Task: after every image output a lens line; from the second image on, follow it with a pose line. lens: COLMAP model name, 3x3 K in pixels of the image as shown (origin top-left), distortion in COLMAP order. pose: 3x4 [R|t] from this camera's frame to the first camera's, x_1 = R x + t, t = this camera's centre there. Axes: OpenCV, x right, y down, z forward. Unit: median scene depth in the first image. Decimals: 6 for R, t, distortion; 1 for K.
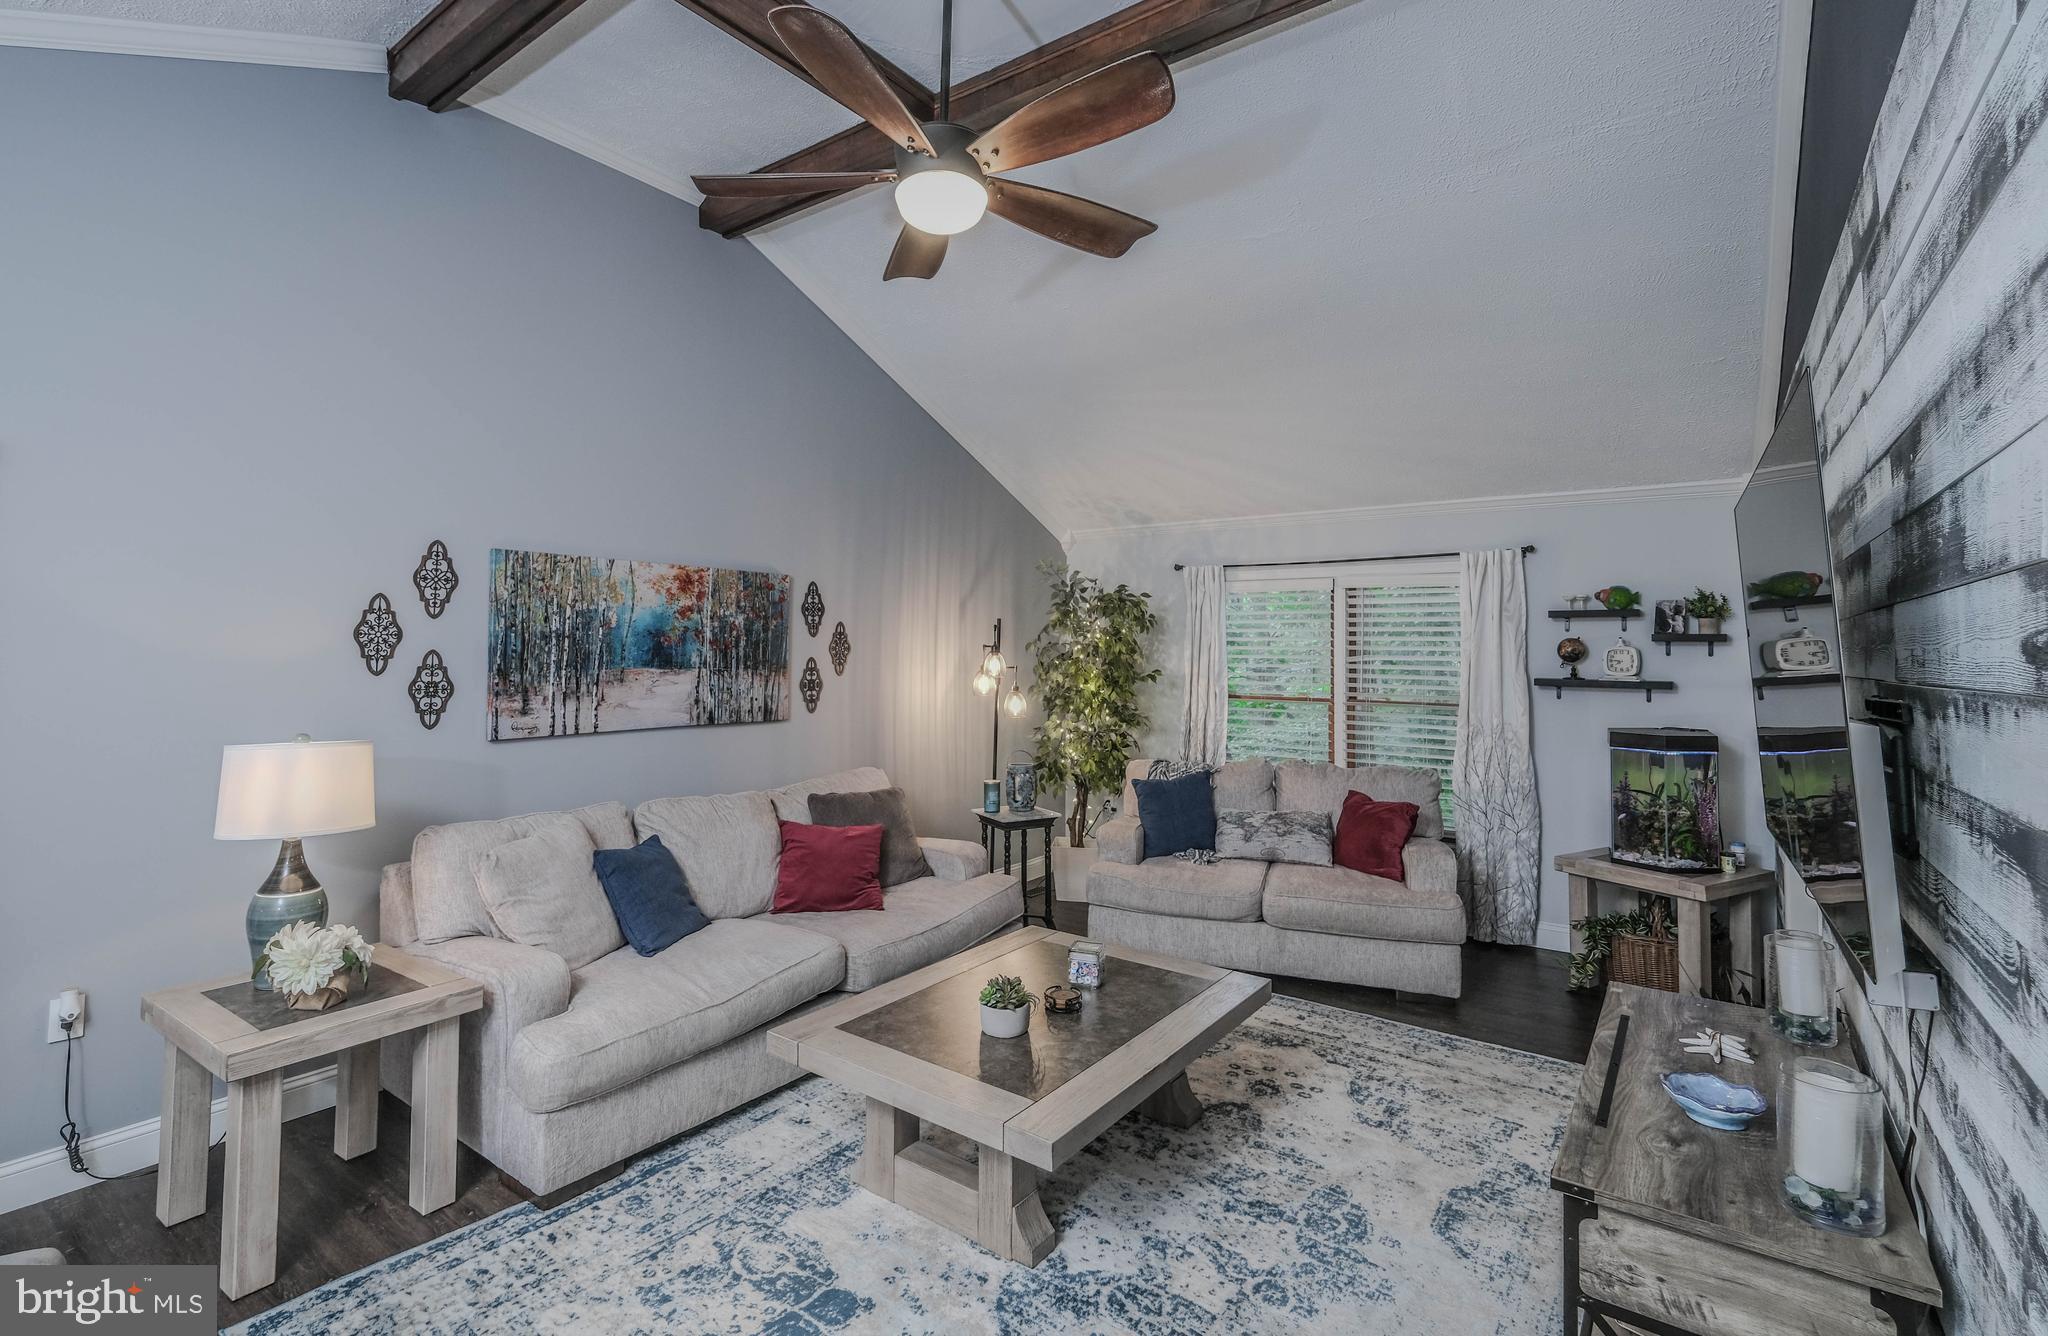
lens RADIAL K [[966.0, 0, 961.9], [0, 966.0, 619.7], [0, 0, 1]] dist [-0.009298, -0.000298]
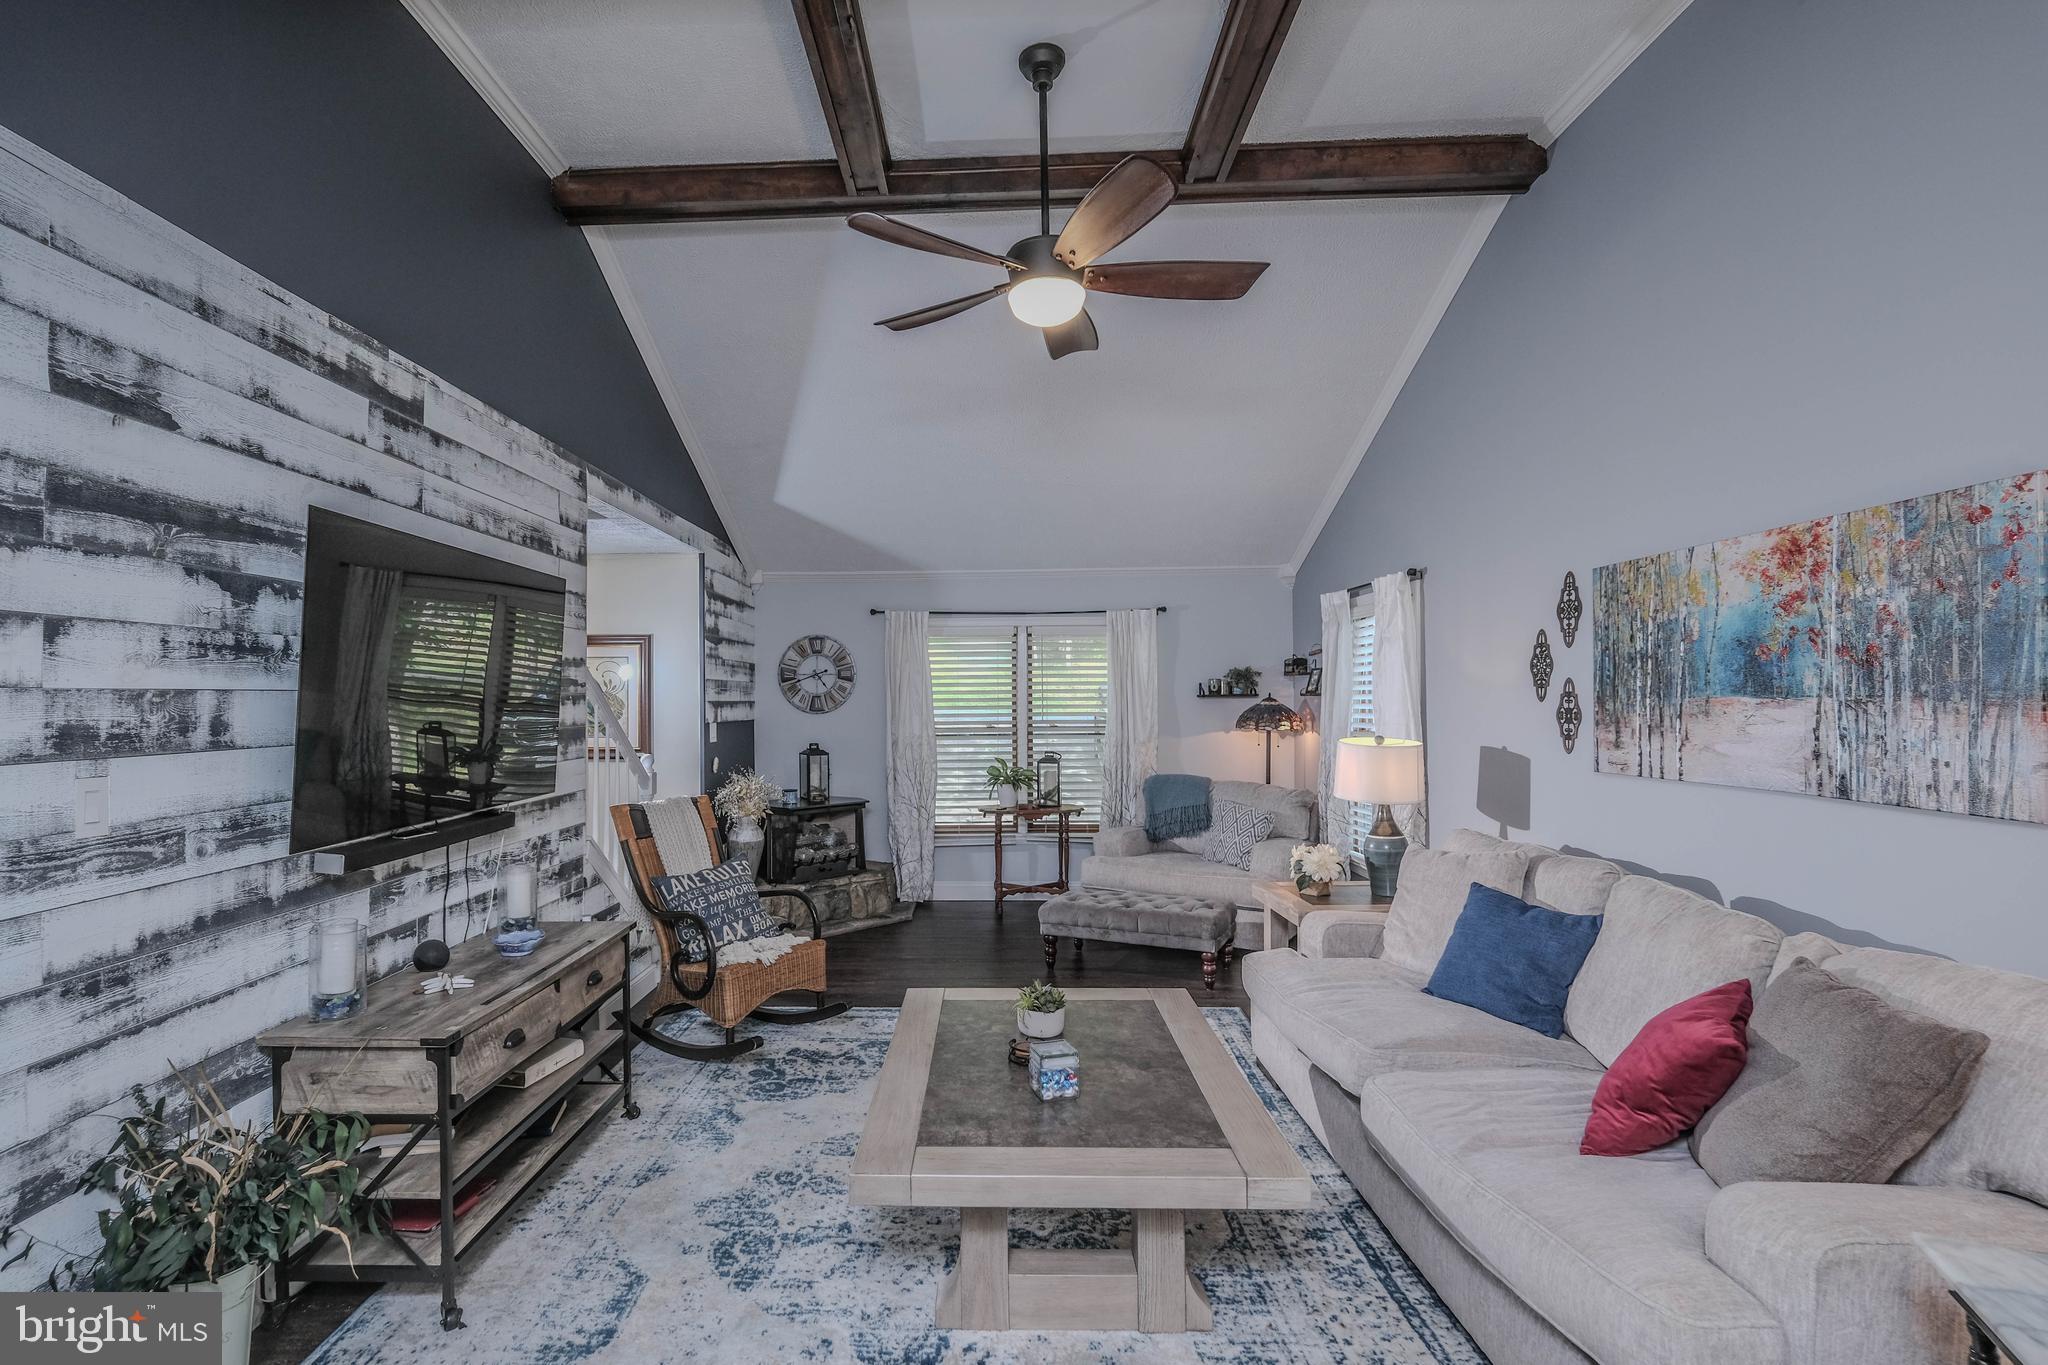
lens RADIAL K [[935.9, 0, 968.1], [0, 935.9, 702.6], [0, 0, 1]] dist [-0.002713, 0.000580]
pose [[-0.802659, -0.000452, -0.596438, 0.496043], [0.020148, 0.999408, -0.027872, 0.063269], [0.596098, -0.034389, -0.802175, 1.229841]]
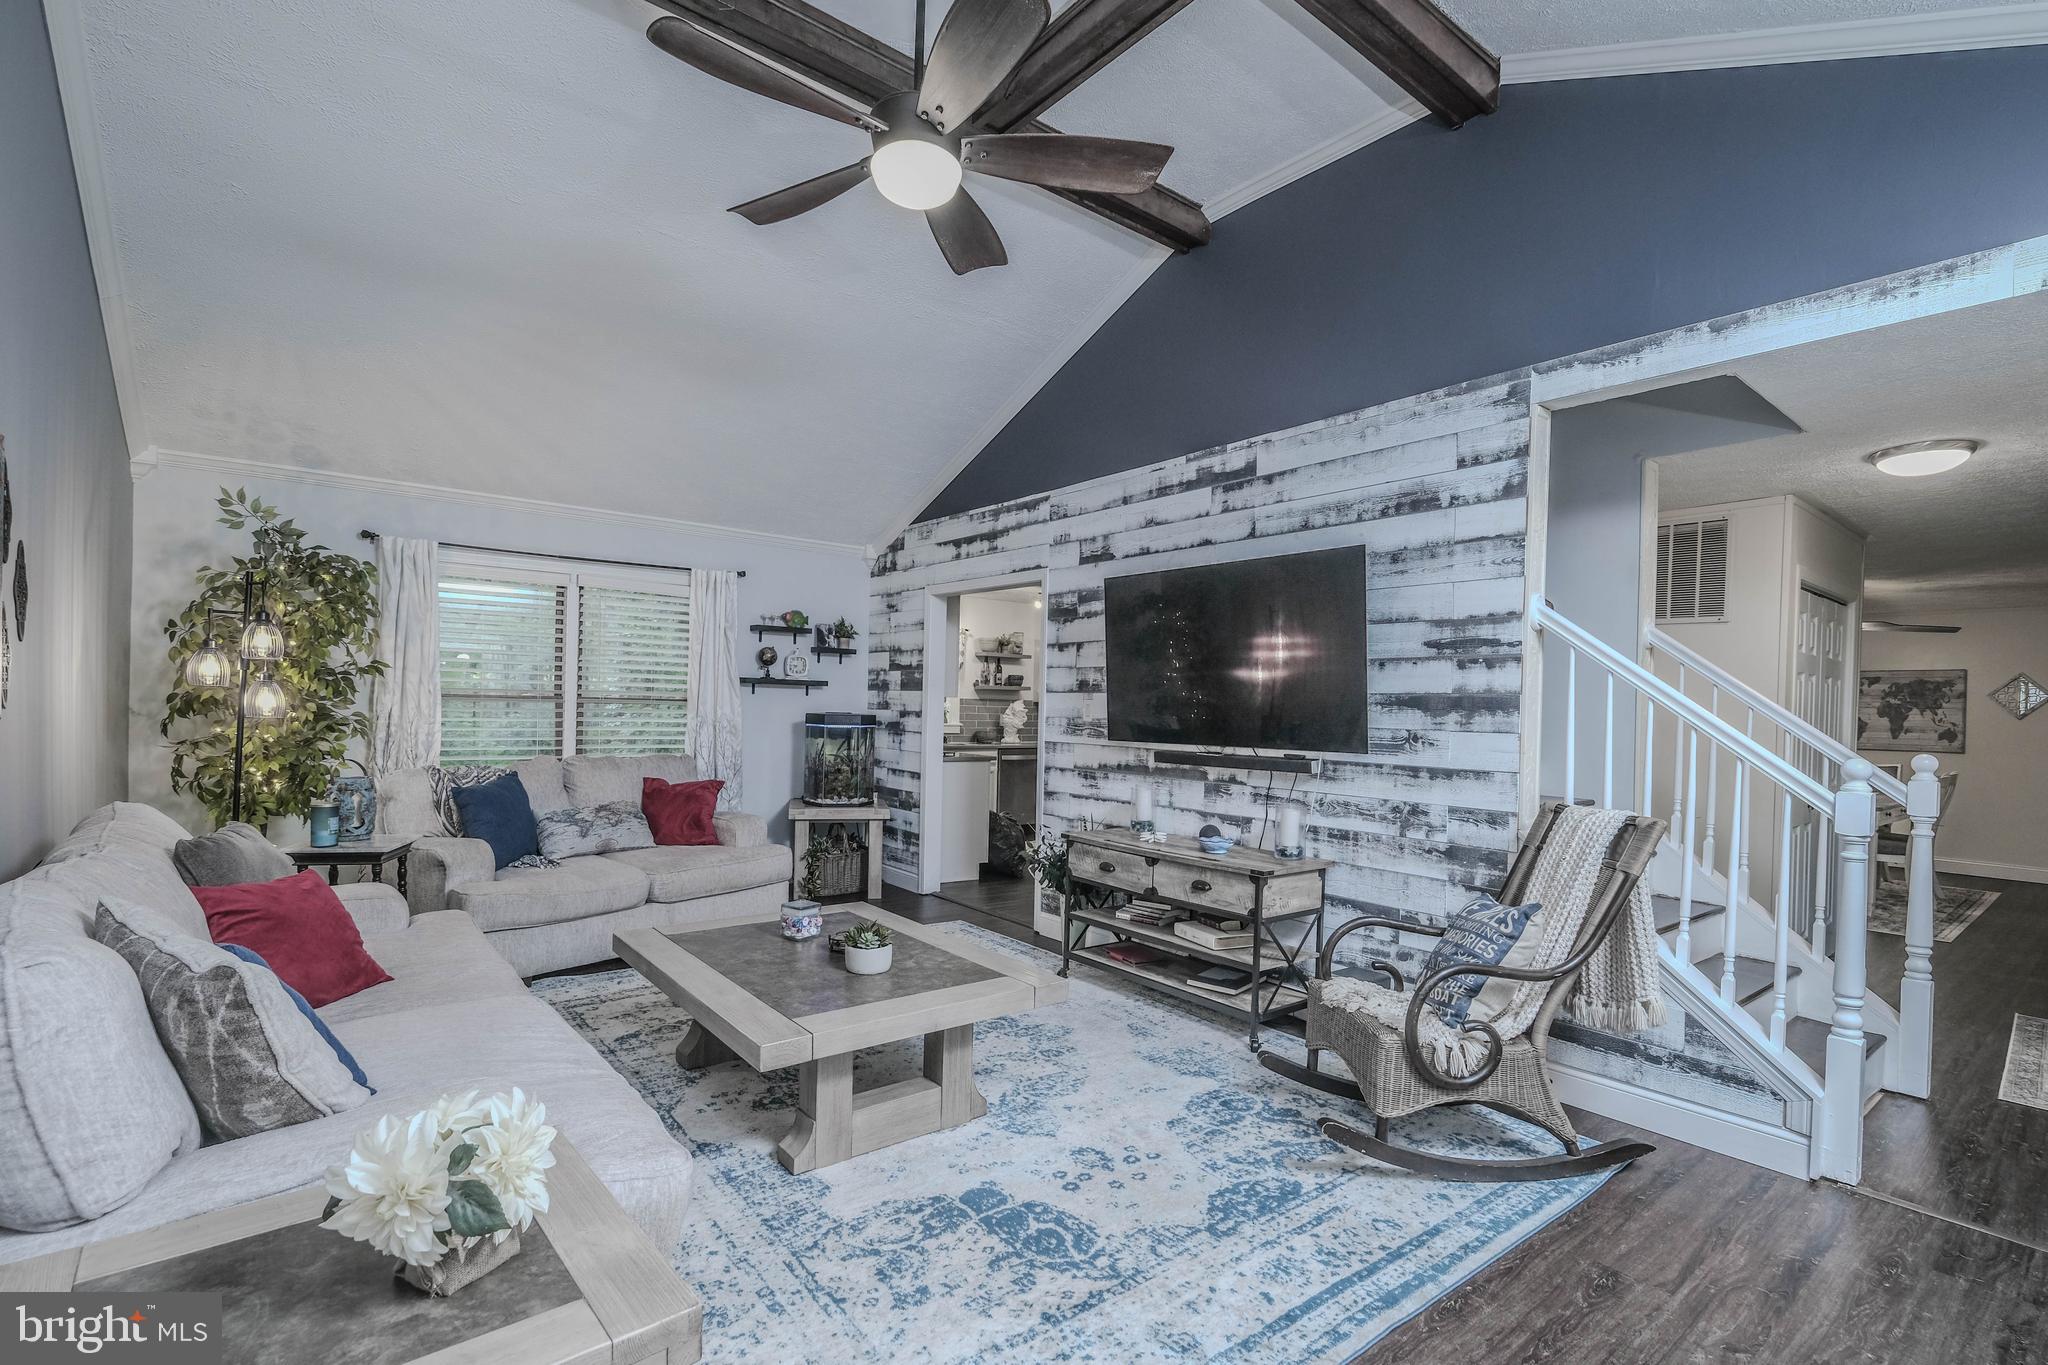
lens RADIAL K [[954.2, 0, 1067.4], [0, 954.2, 718.1], [0, 0, 1]] dist [0.003447, -0.000464]
pose [[0.202869, -0.016936, 0.979059, -0.660579], [-0.051071, 0.998307, 0.027852, 0.069391], [-0.977873, -0.055652, 0.201660, 0.398314]]
